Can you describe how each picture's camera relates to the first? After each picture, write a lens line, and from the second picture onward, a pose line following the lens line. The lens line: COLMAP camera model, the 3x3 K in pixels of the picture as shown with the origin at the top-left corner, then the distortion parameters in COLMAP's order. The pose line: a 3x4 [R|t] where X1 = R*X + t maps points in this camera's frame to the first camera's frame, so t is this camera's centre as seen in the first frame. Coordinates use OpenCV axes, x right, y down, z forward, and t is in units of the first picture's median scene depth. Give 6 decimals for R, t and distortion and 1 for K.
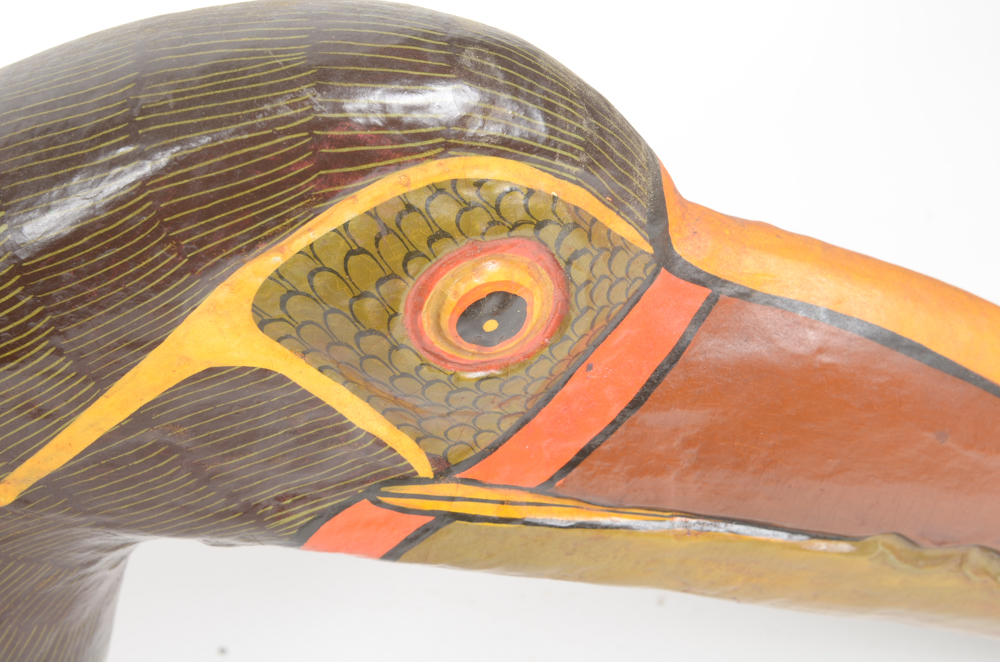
lens RADIAL K [[1439.2, 0, 505.9], [0, 1439.2, 333.7], [0, 0, 1]] dist [0.008577, 0.000000]
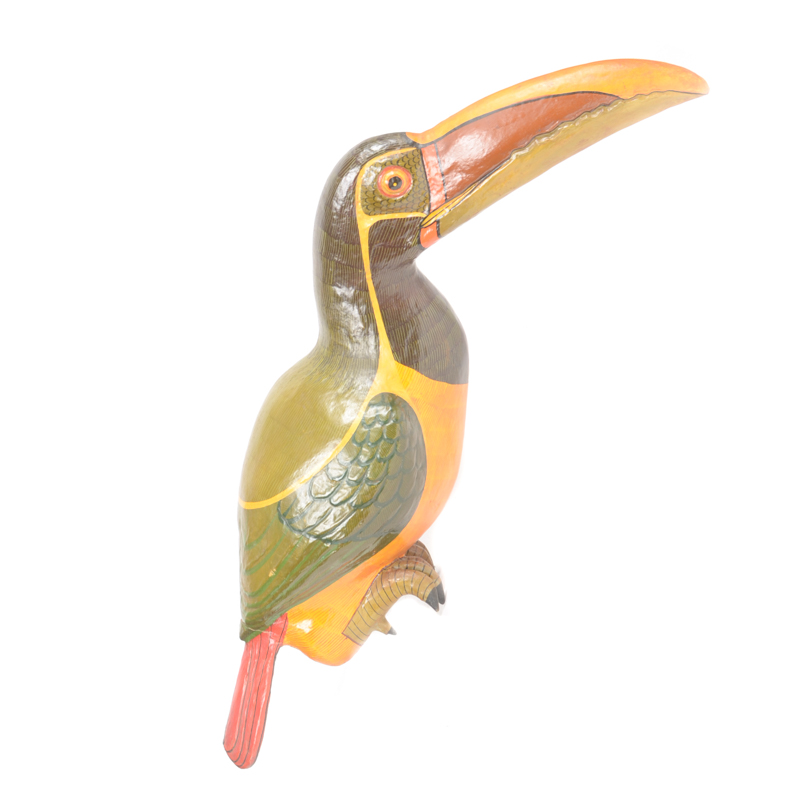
lens RADIAL K [[1666.6, 0, 400.9], [0, 1666.6, 398.6], [0, 0, 1]] dist [0.038466, 0.000000]
pose [[0.531986, -0.607785, -0.589566, 2.930792], [0.552804, 0.776704, -0.301893, 2.305929], [0.641404, -0.165311, 0.749182, -3.417038]]
